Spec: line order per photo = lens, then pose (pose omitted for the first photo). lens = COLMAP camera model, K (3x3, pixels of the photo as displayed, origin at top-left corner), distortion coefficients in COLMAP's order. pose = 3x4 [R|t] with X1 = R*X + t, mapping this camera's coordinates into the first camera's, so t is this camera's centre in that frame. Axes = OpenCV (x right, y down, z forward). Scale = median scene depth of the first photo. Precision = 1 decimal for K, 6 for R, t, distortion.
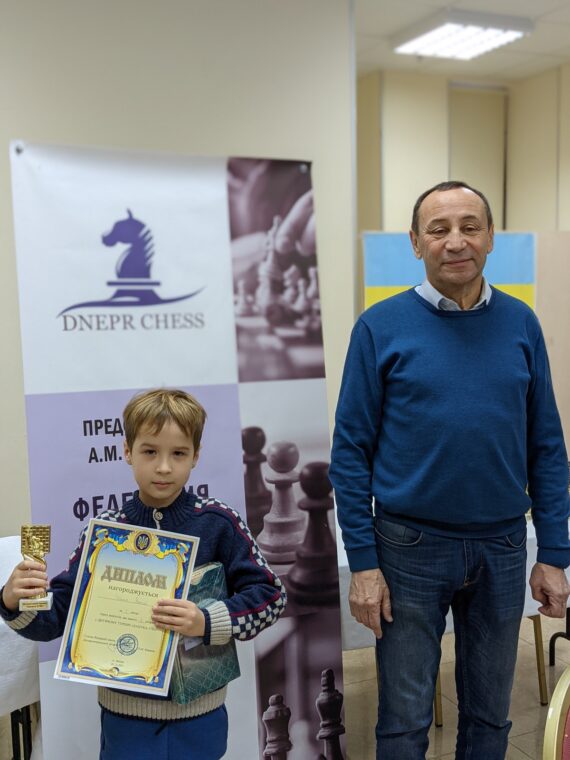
lens RADIAL K [[854.7, 0, 287.3], [0, 854.7, 390.9], [0, 0, 1]] dist [0.109451, -0.296940]
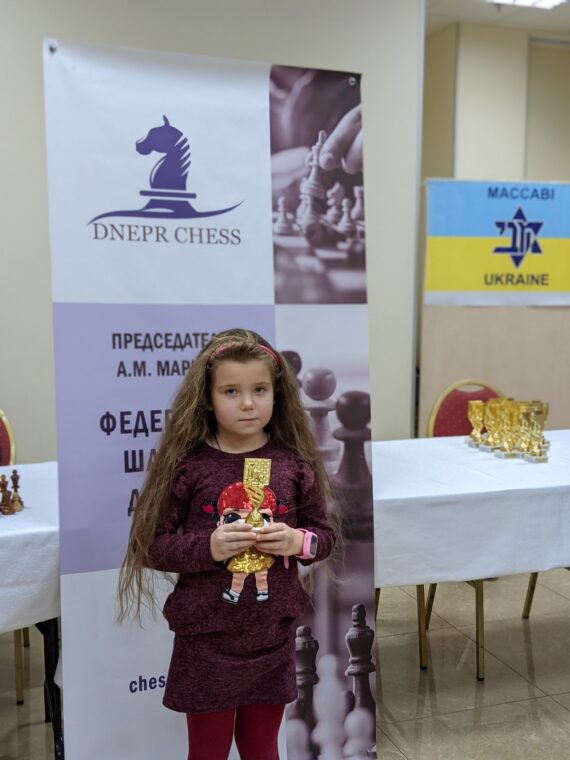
lens RADIAL K [[846.0, 0, 299.9], [0, 846.0, 405.3], [0, 0, 1]] dist [0.118203, -0.275729]
pose [[0.996447, 0.034410, -0.076876, 0.047984], [-0.032022, 0.998972, 0.032075, 0.072347], [0.077901, -0.029500, 0.996525, 0.047038]]
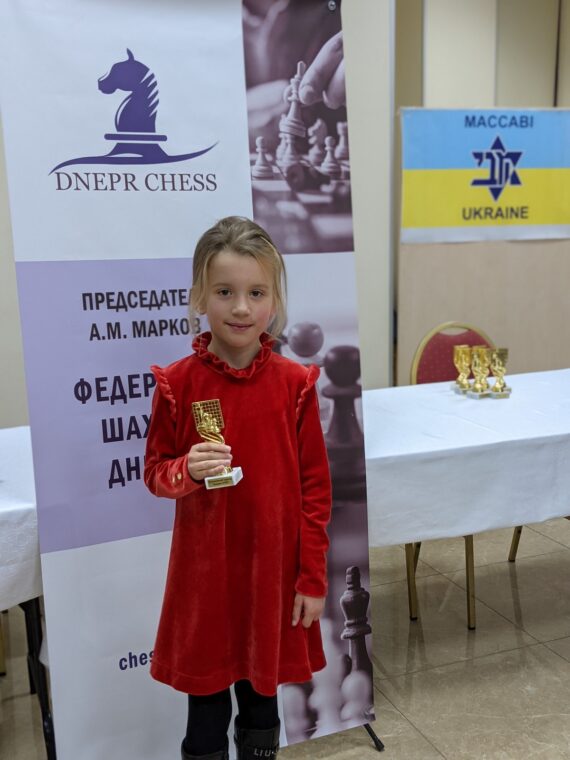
lens RADIAL K [[841.8, 0, 288.3], [0, 841.8, 403.9], [0, 0, 1]] dist [0.126726, -0.333600]
pose [[0.999017, 0.006502, -0.043854, 0.016151], [-0.001651, 0.993958, 0.109753, 0.047840], [0.044303, -0.109572, 0.992991, 0.106517]]
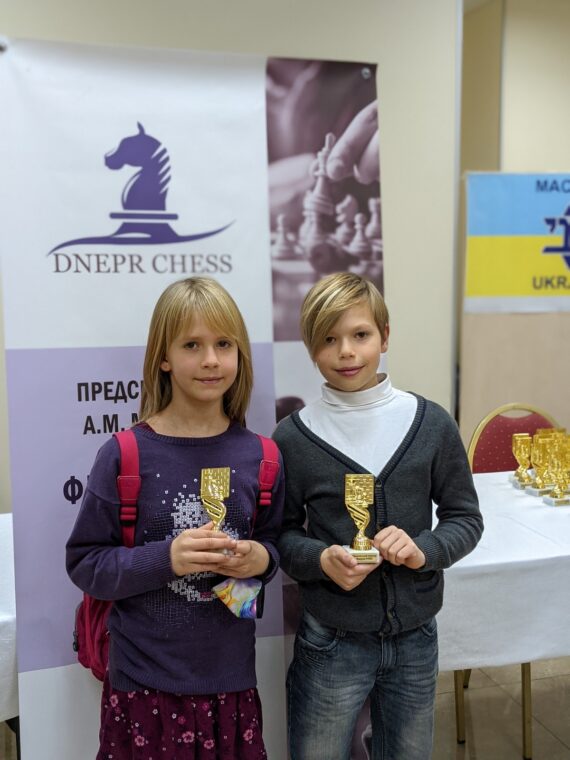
lens RADIAL K [[845.3, 0, 288.7], [0, 845.3, 390.4], [0, 0, 1]] dist [0.116608, -0.305394]
pose [[0.988614, 0.030489, -0.147355, 0.075963], [-0.024600, 0.998830, 0.041627, 0.002657], [0.148452, -0.037528, 0.988207, 0.207901]]
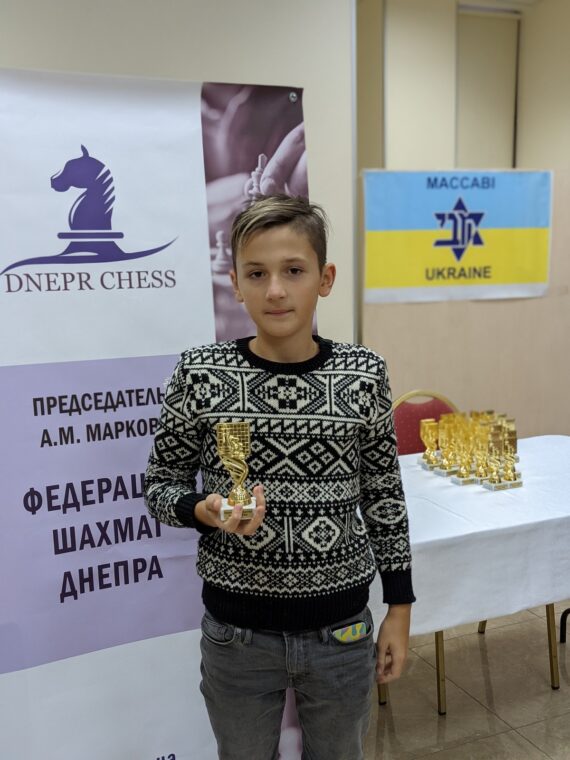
lens RADIAL K [[845.3, 0, 288.7], [0, 845.3, 390.4], [0, 0, 1]] dist [0.116608, -0.305394]
pose [[0.999999, -0.000556, -0.001053, 0.016097], [0.000630, 0.997379, 0.072345, -0.031492], [0.001010, -0.072346, 0.997379, 0.144334]]
